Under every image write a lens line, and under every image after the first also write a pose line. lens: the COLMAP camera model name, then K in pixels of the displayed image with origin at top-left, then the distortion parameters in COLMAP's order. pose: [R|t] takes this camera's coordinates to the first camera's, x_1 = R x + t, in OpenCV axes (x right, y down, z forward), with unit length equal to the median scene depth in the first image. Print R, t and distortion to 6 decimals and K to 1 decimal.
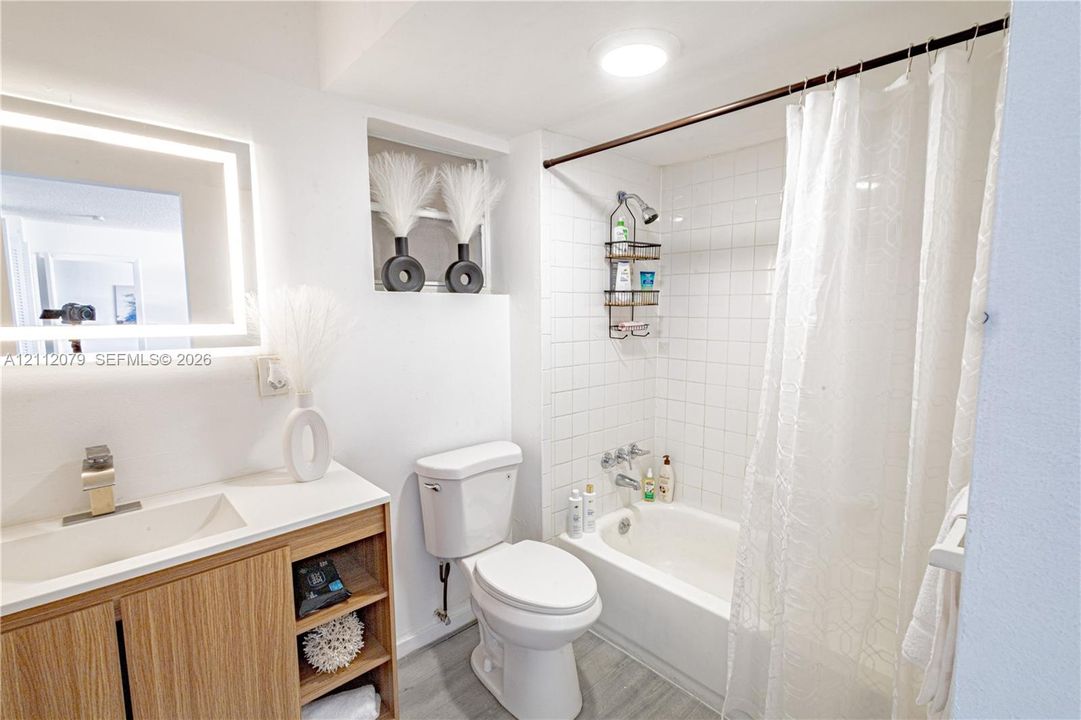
lens RADIAL K [[495.6, 0, 540.5], [0, 495.6, 360.0], [0, 0, 1]] dist [0.009435, -0.001323]
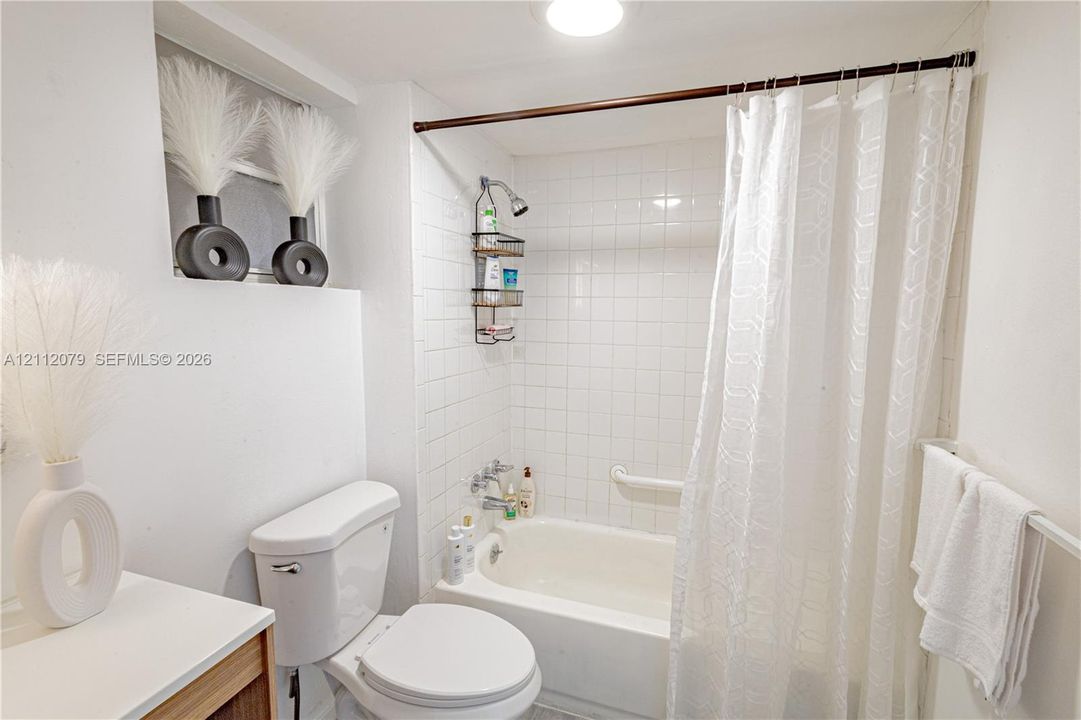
lens RADIAL K [[495.6, 0, 540.5], [0, 495.6, 360.0], [0, 0, 1]] dist [0.009435, -0.001323]
pose [[0.879256, -0.036618, 0.474941, -0.216026], [0.037392, 0.999270, 0.007820, -0.021594], [-0.474880, 0.010883, 0.879983, 0.220792]]
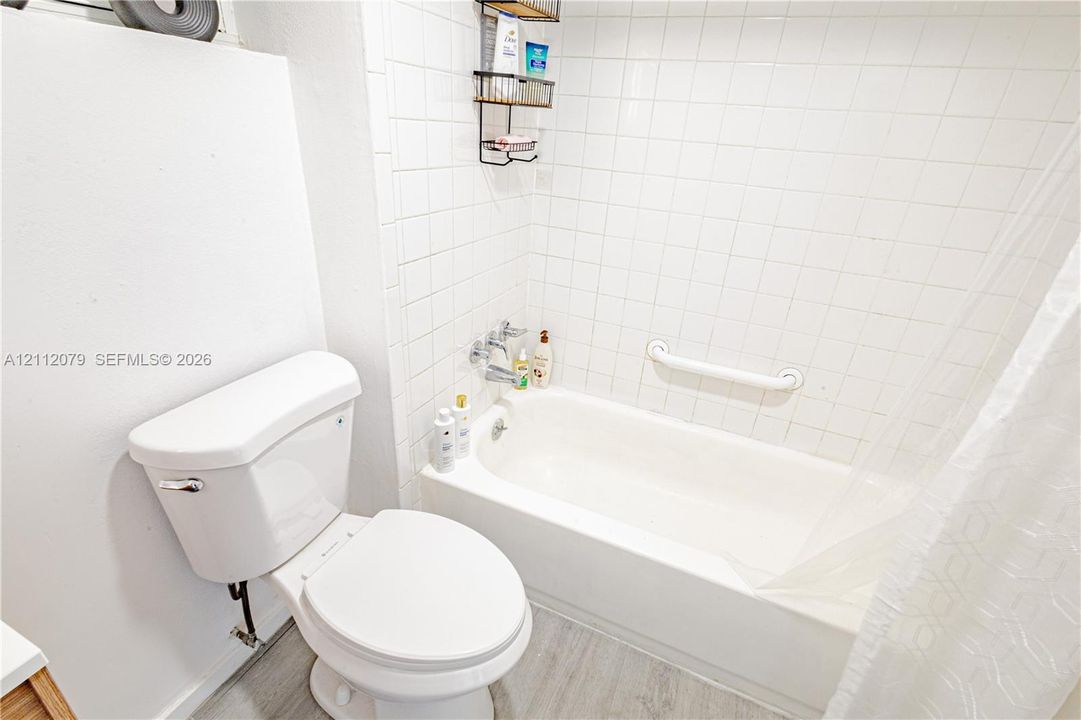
lens RADIAL K [[495.6, 0, 540.5], [0, 495.6, 360.0], [0, 0, 1]] dist [0.009435, -0.001323]
pose [[0.911746, -0.116922, 0.393762, -0.073435], [-0.027039, 0.939468, 0.341569, -0.032809], [-0.409864, -0.322071, 0.853394, 0.461631]]
